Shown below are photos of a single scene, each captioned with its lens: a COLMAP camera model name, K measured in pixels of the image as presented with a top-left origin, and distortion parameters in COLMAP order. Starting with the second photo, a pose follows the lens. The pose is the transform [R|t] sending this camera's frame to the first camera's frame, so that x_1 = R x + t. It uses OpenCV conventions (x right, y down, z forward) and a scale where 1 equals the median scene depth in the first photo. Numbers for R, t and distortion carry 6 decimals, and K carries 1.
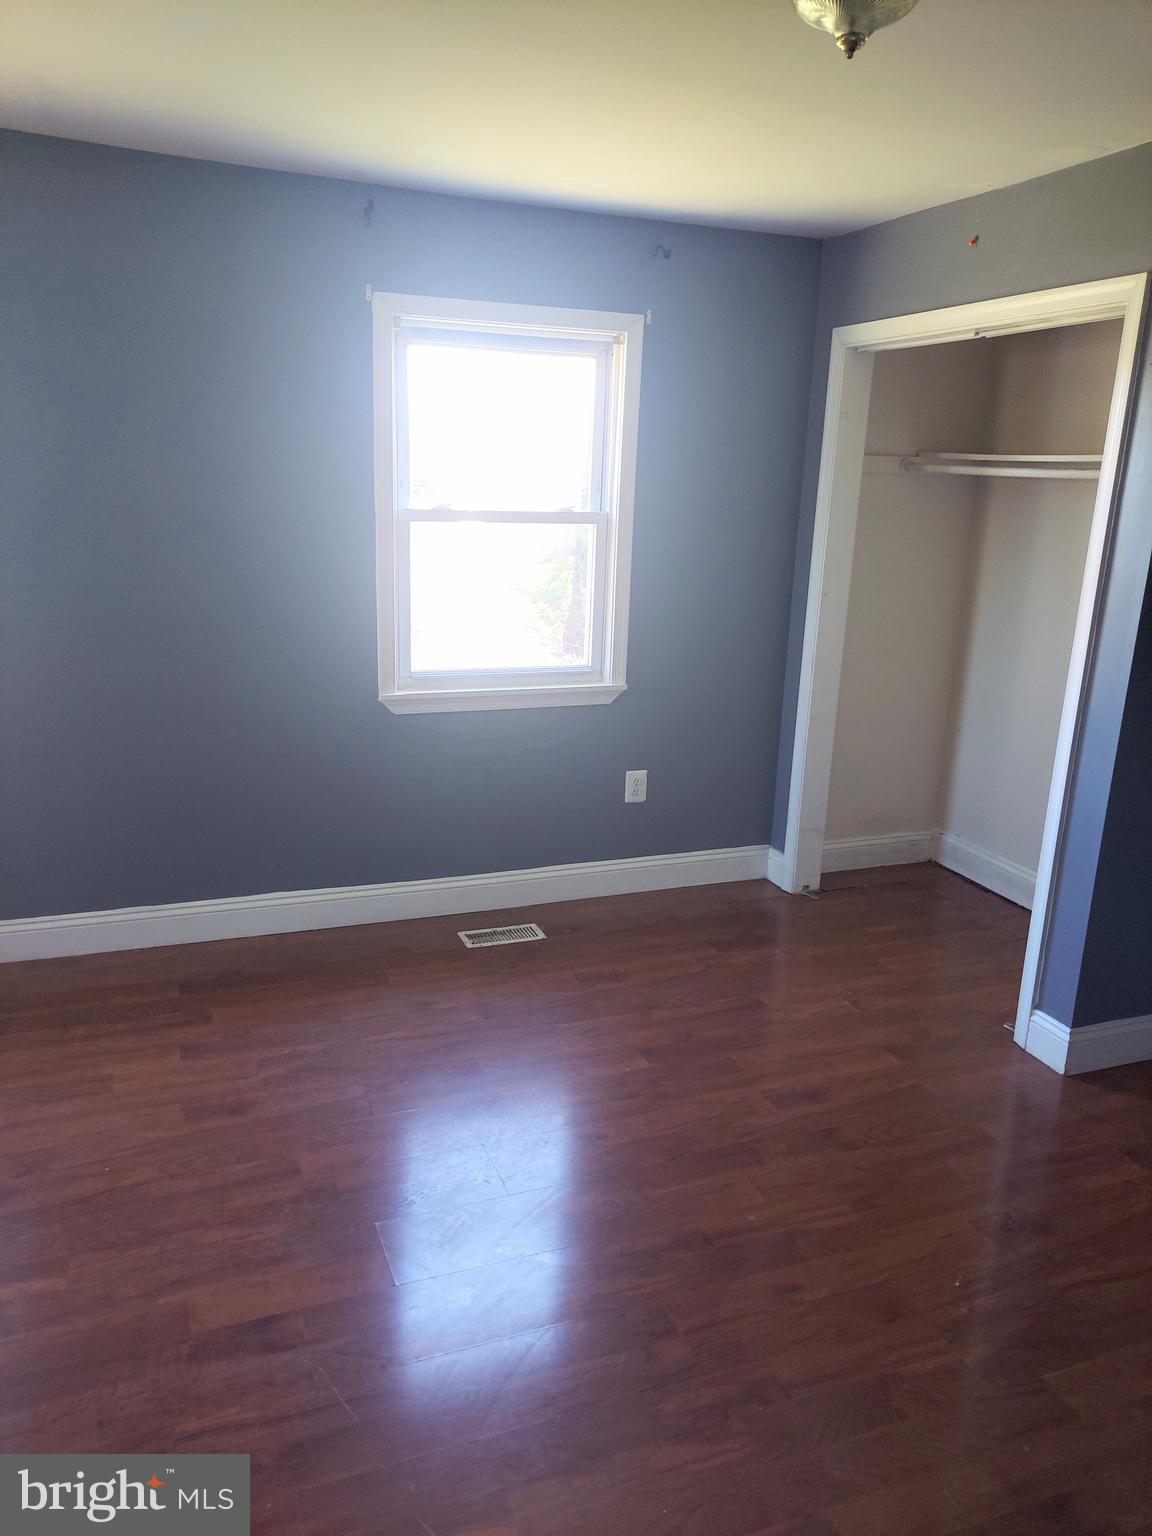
lens RADIAL K [[1115.8, 0, 566.4], [0, 1115.8, 770.4], [0, 0, 1]] dist [0.066118, -0.066642]
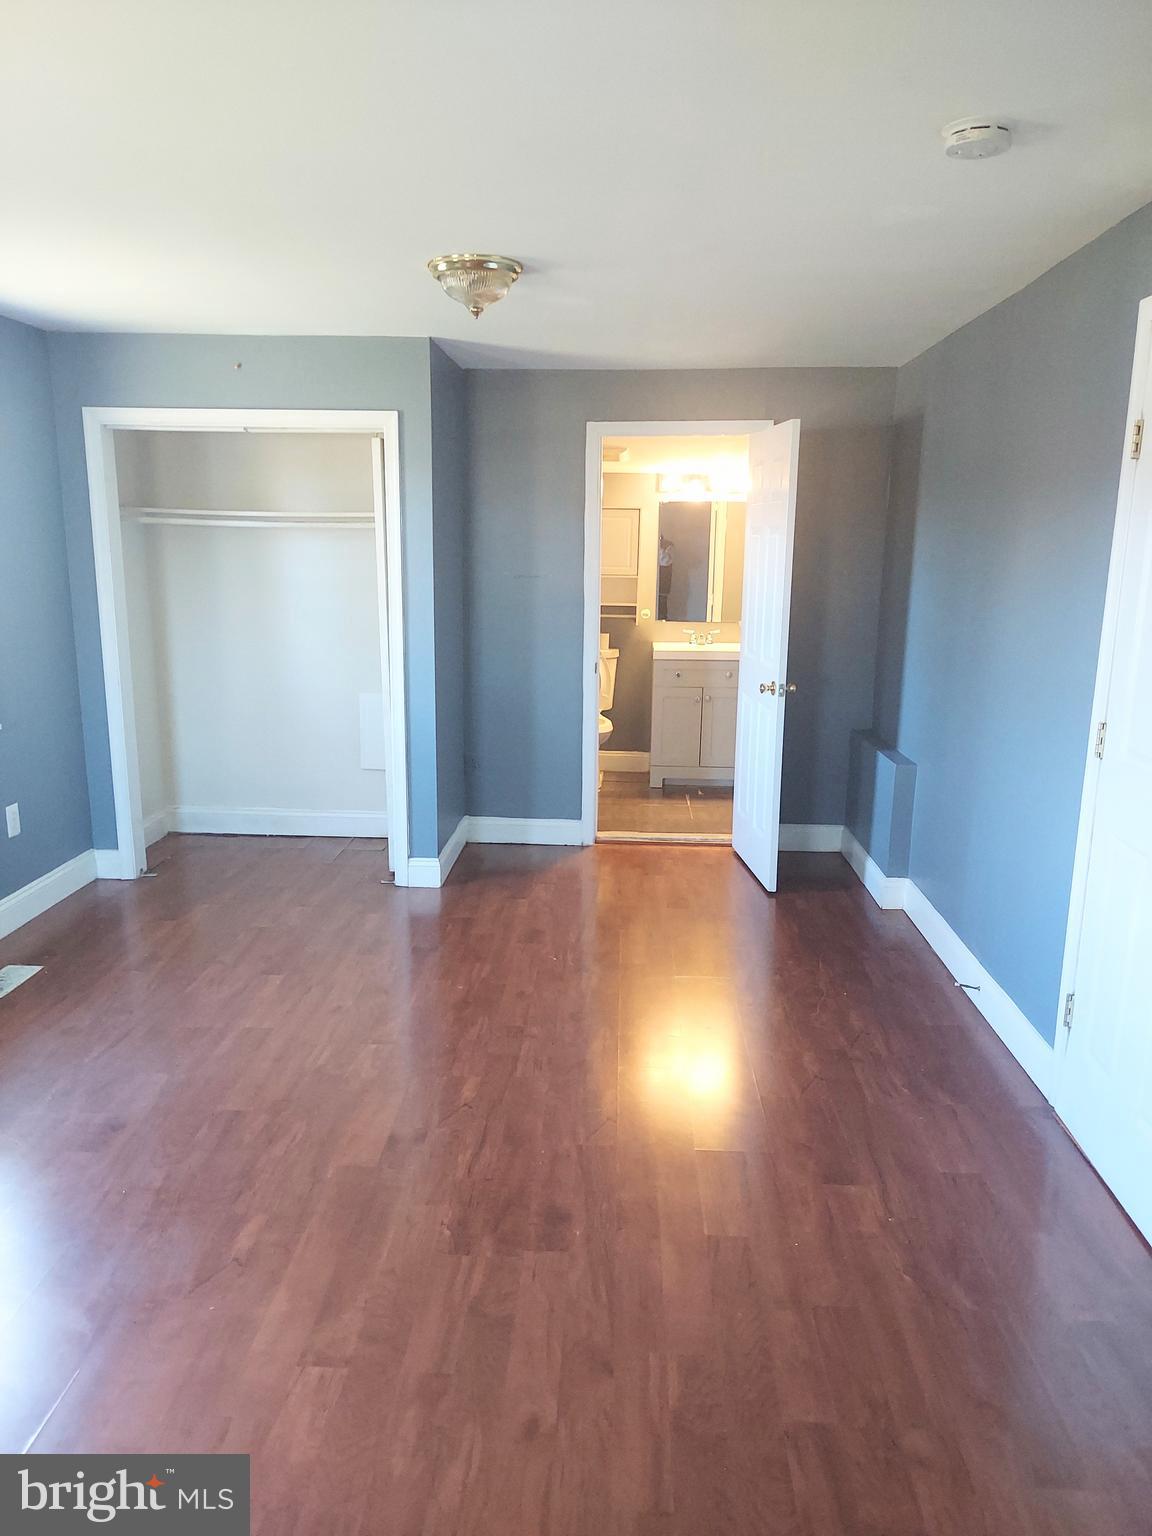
lens RADIAL K [[1115.8, 0, 566.4], [0, 1115.8, 770.4], [0, 0, 1]] dist [0.066118, -0.066642]
pose [[0.417596, -0.215102, 0.882805, -0.703031], [0.239776, 0.963224, 0.121275, -0.038441], [-0.876425, 0.161031, 0.453815, 0.055582]]
